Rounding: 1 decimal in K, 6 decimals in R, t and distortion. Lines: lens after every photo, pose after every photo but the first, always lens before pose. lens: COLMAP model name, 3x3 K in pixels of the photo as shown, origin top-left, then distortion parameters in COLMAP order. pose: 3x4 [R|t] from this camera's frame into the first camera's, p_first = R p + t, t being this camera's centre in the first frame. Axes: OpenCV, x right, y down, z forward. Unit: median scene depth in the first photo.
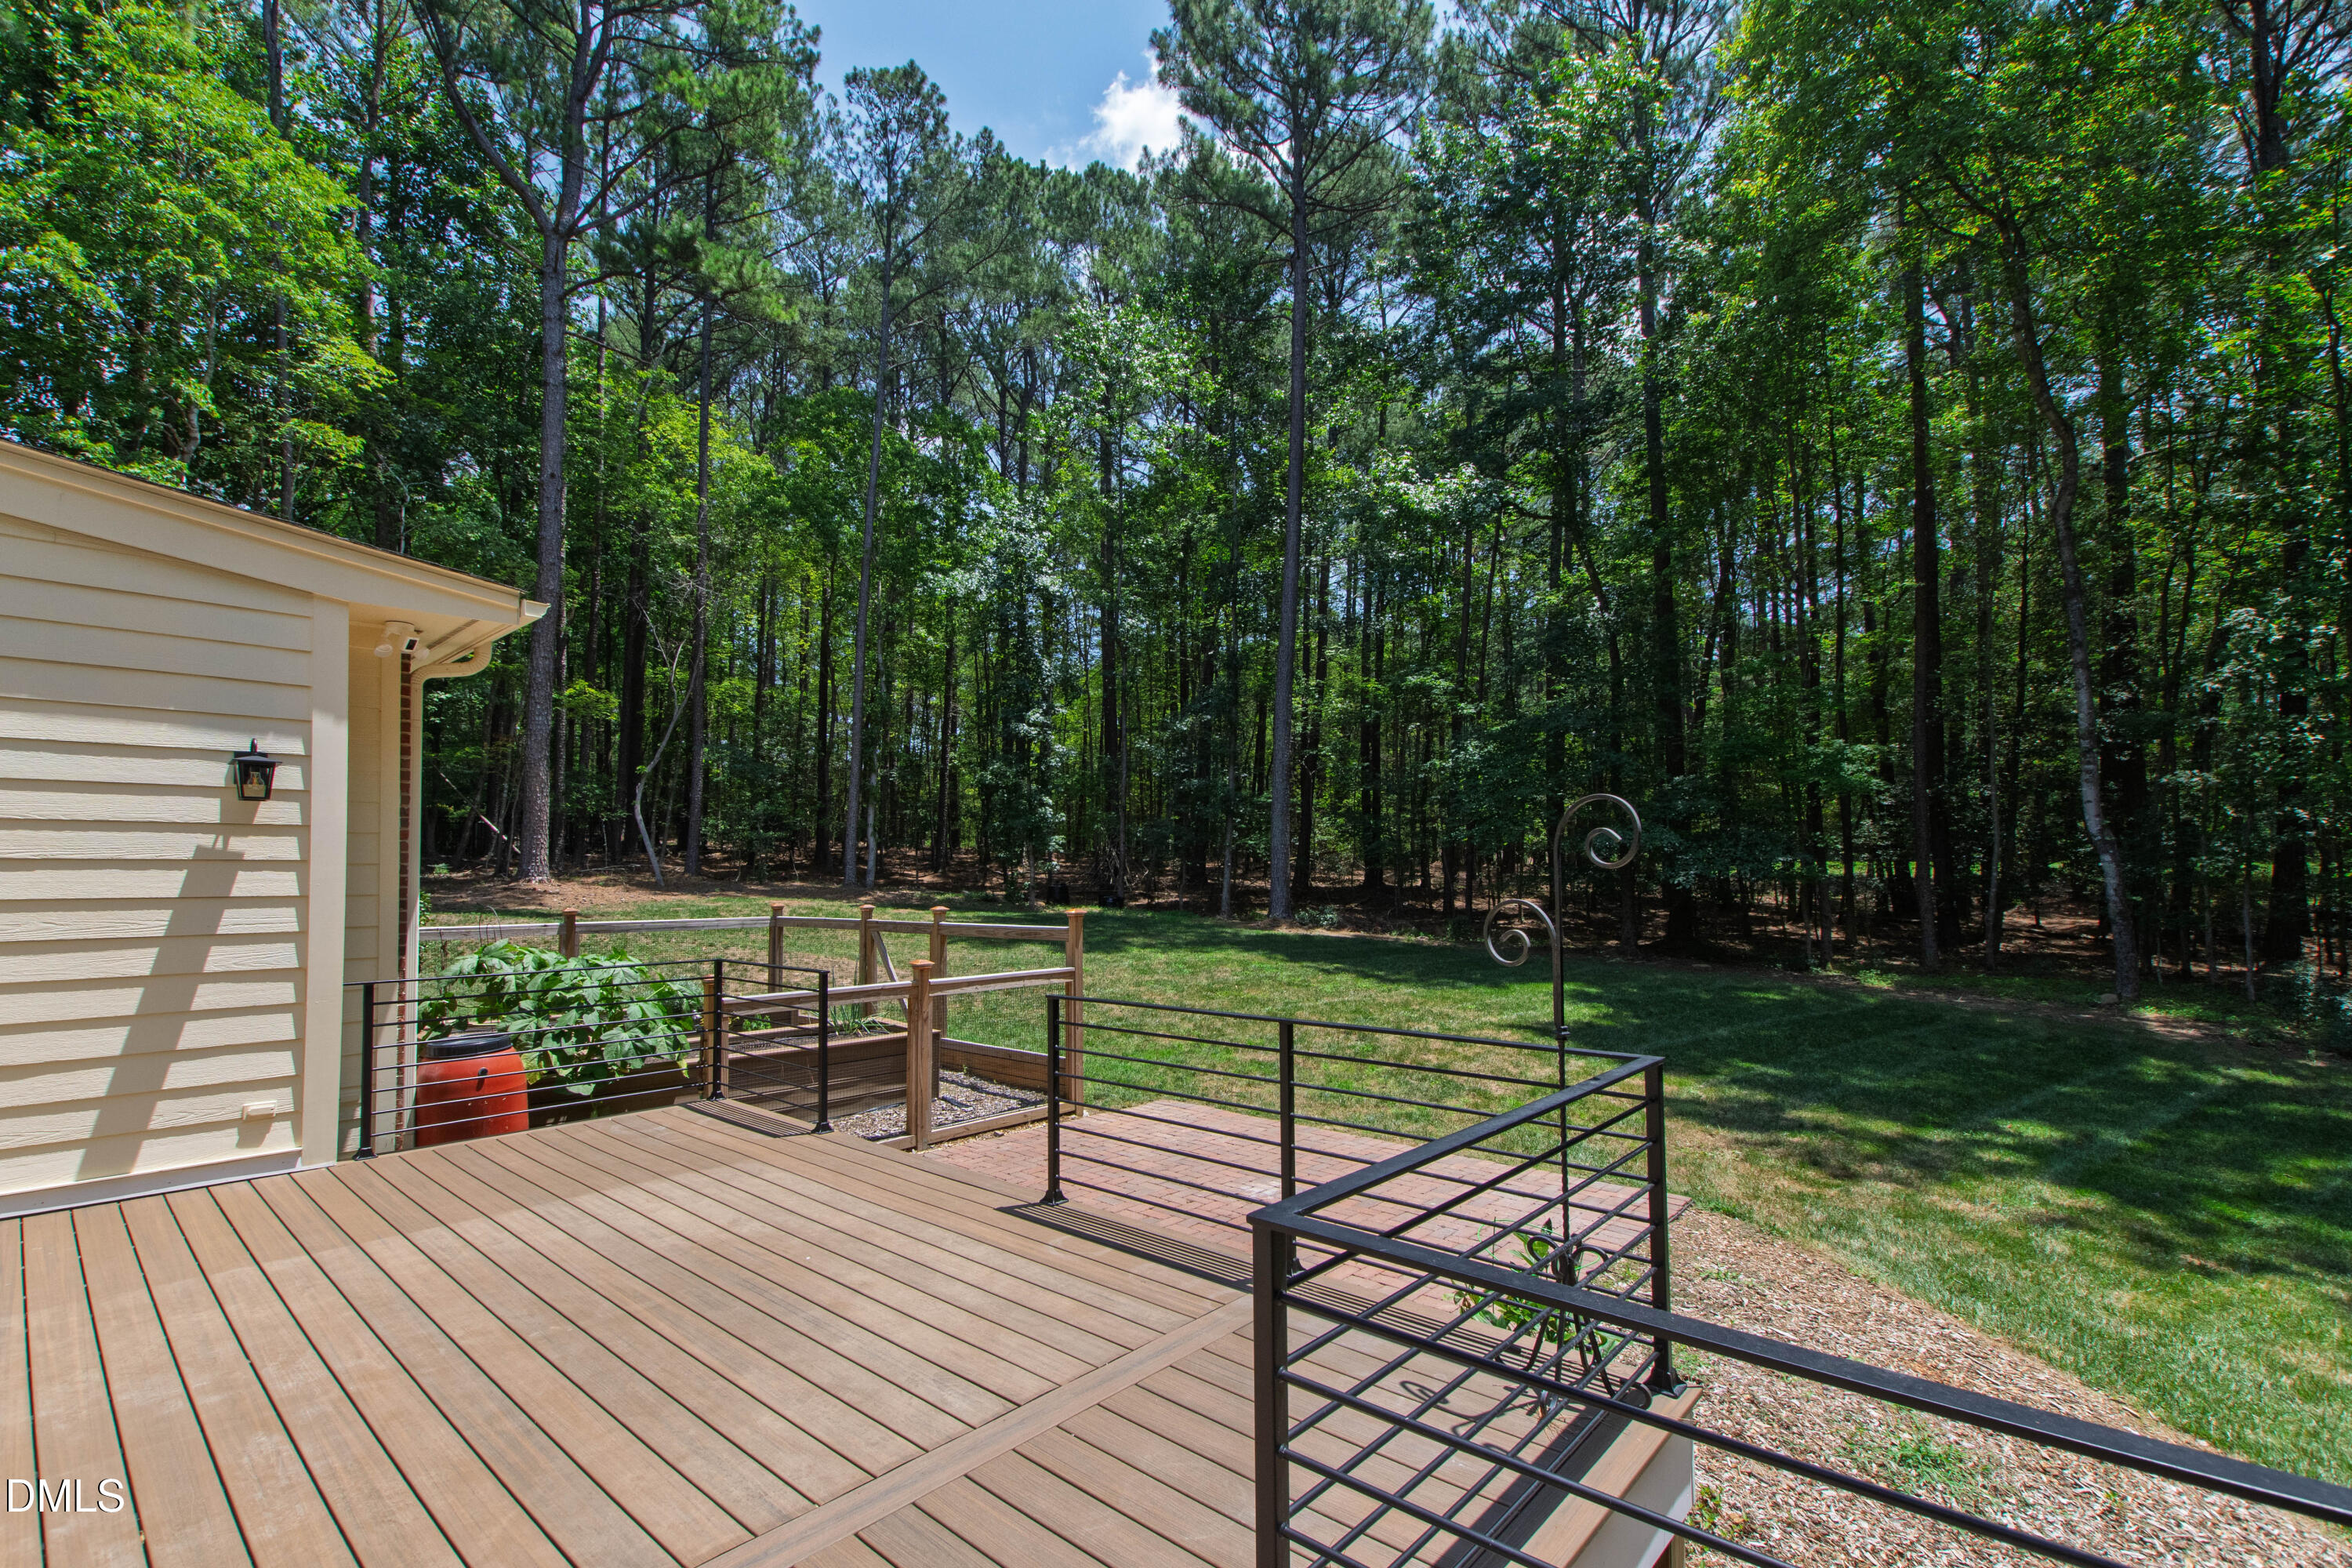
lens RADIAL K [[1047.8, 0, 1195.9], [0, 1047.8, 839.9], [0, 0, 1]] dist [0.004101, -0.000306]
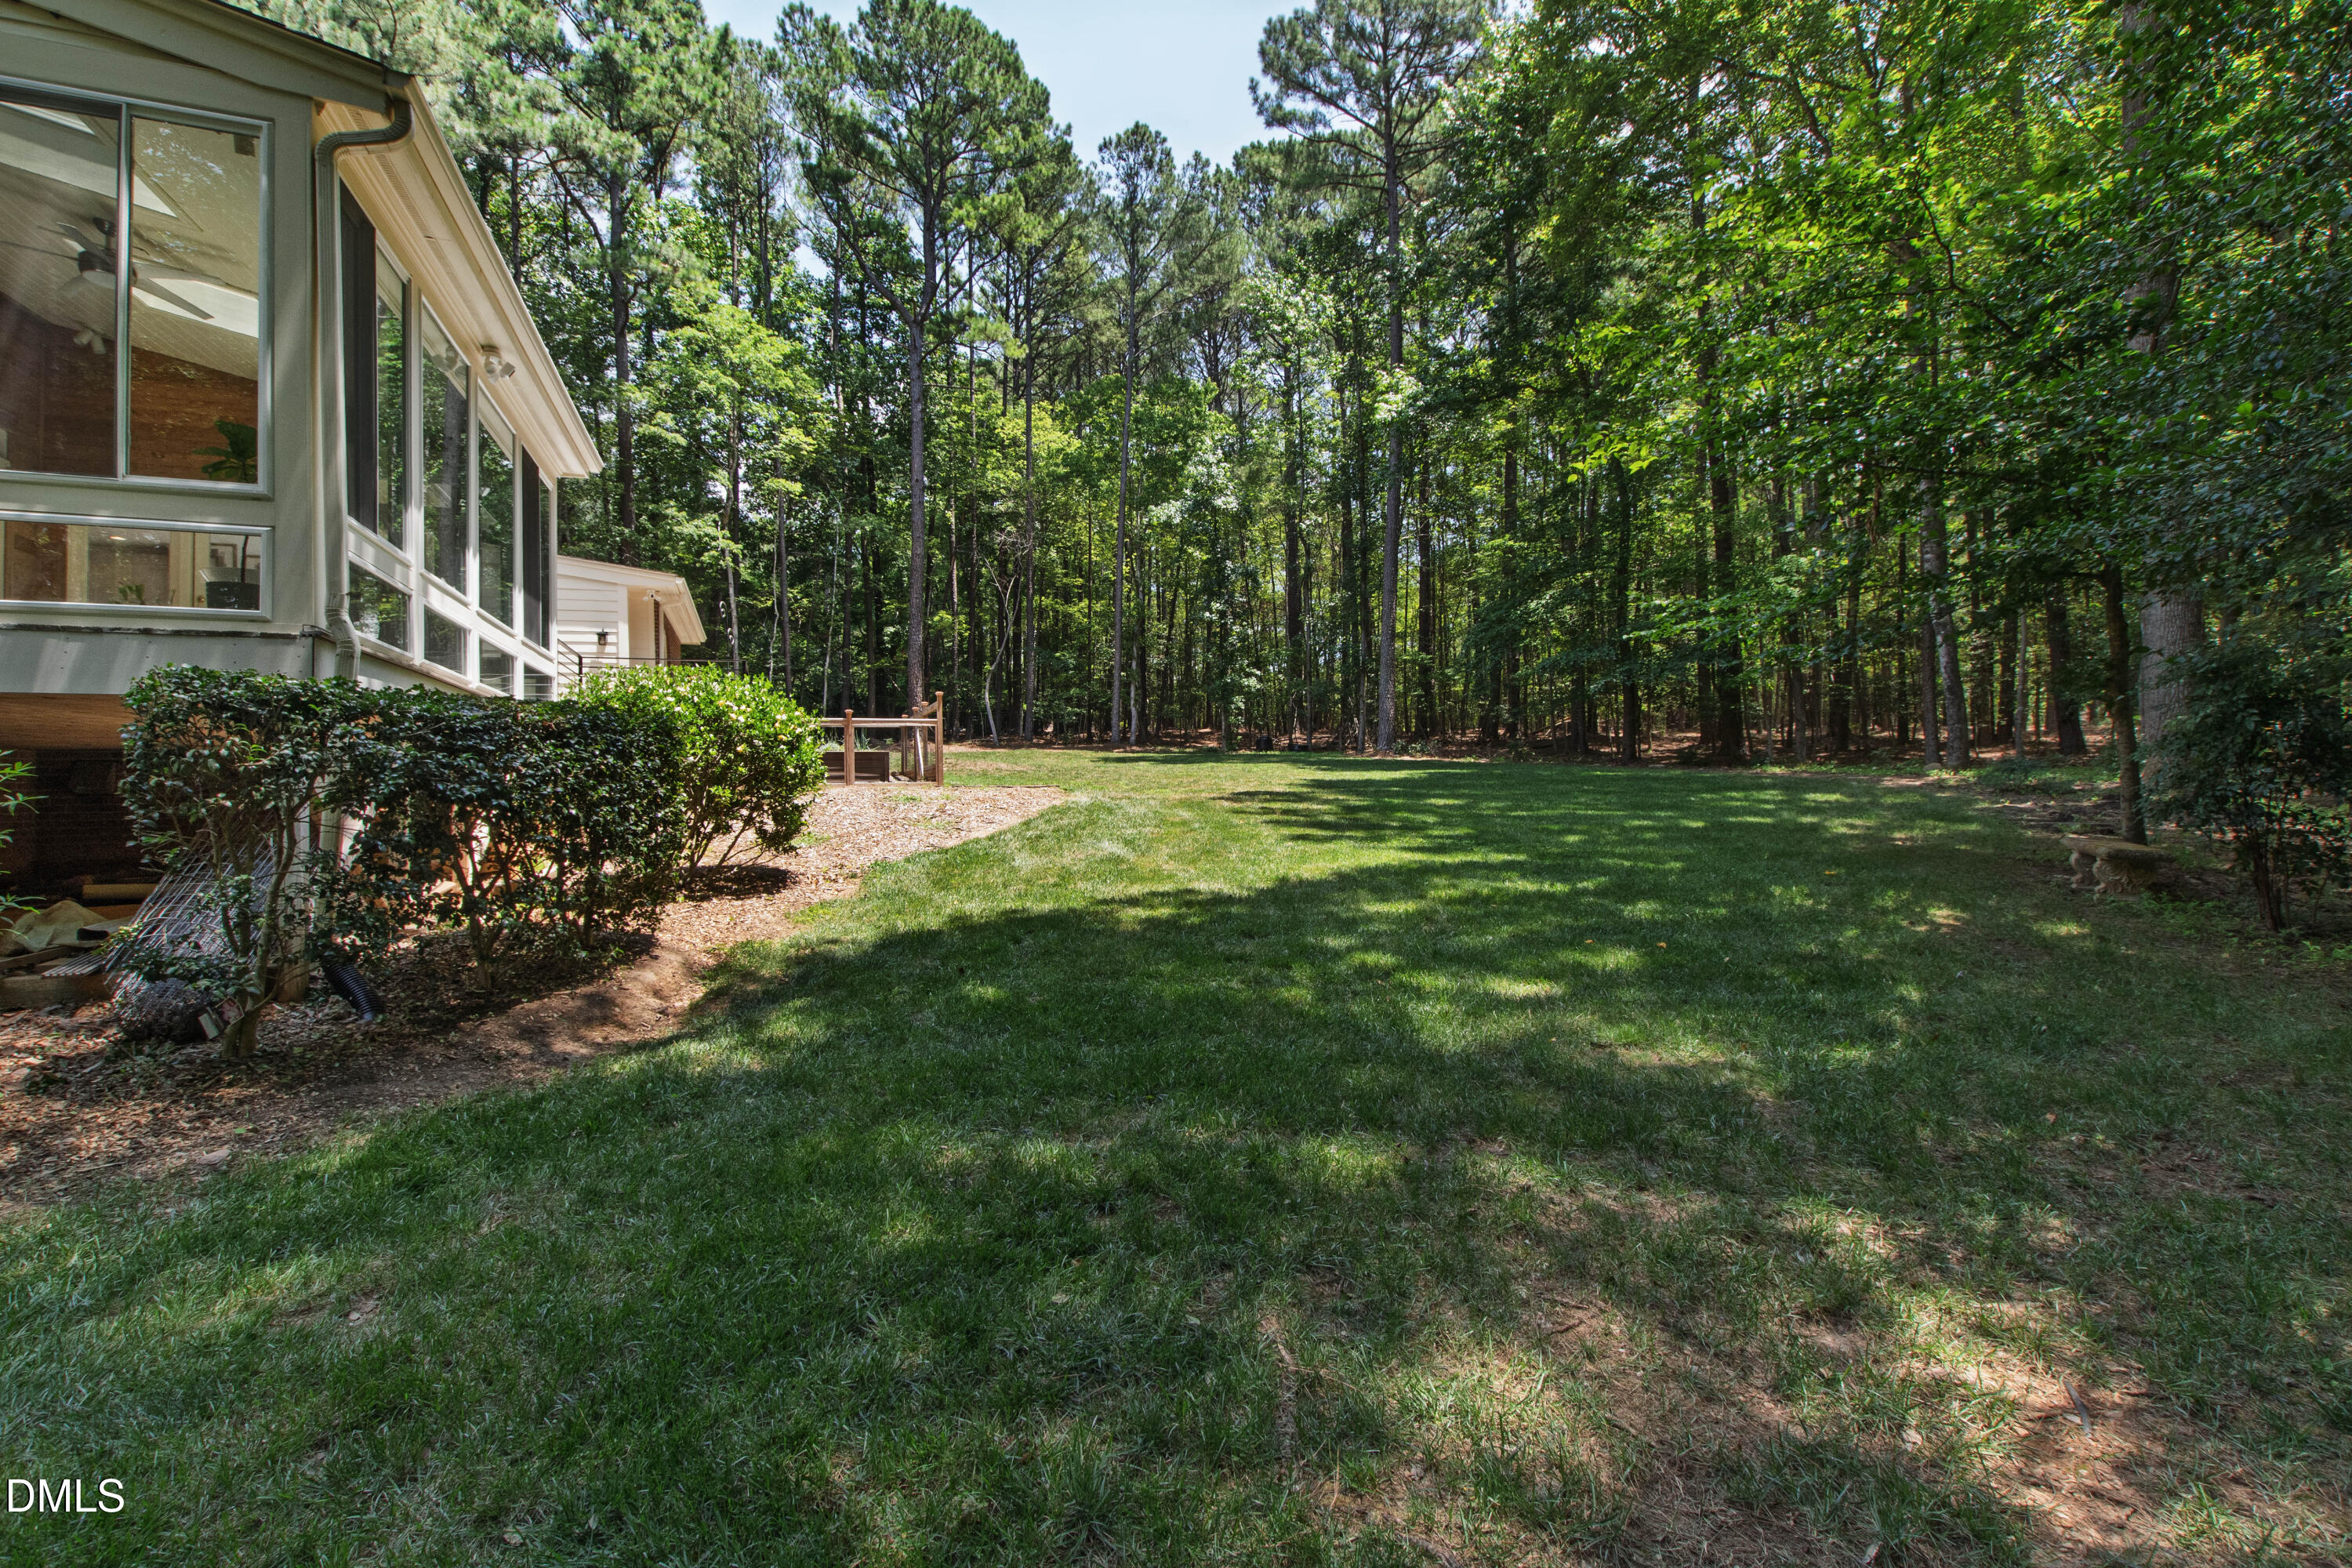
lens RADIAL K [[1047.8, 0, 1166.7], [0, 1047.8, 786.4], [0, 0, 1]] dist [0.004101, -0.000306]
pose [[0.877753, -0.013336, -0.478928, 1.407066], [0.031635, 0.999044, 0.030160, 0.226901], [0.478068, -0.041624, 0.877336, -0.673290]]
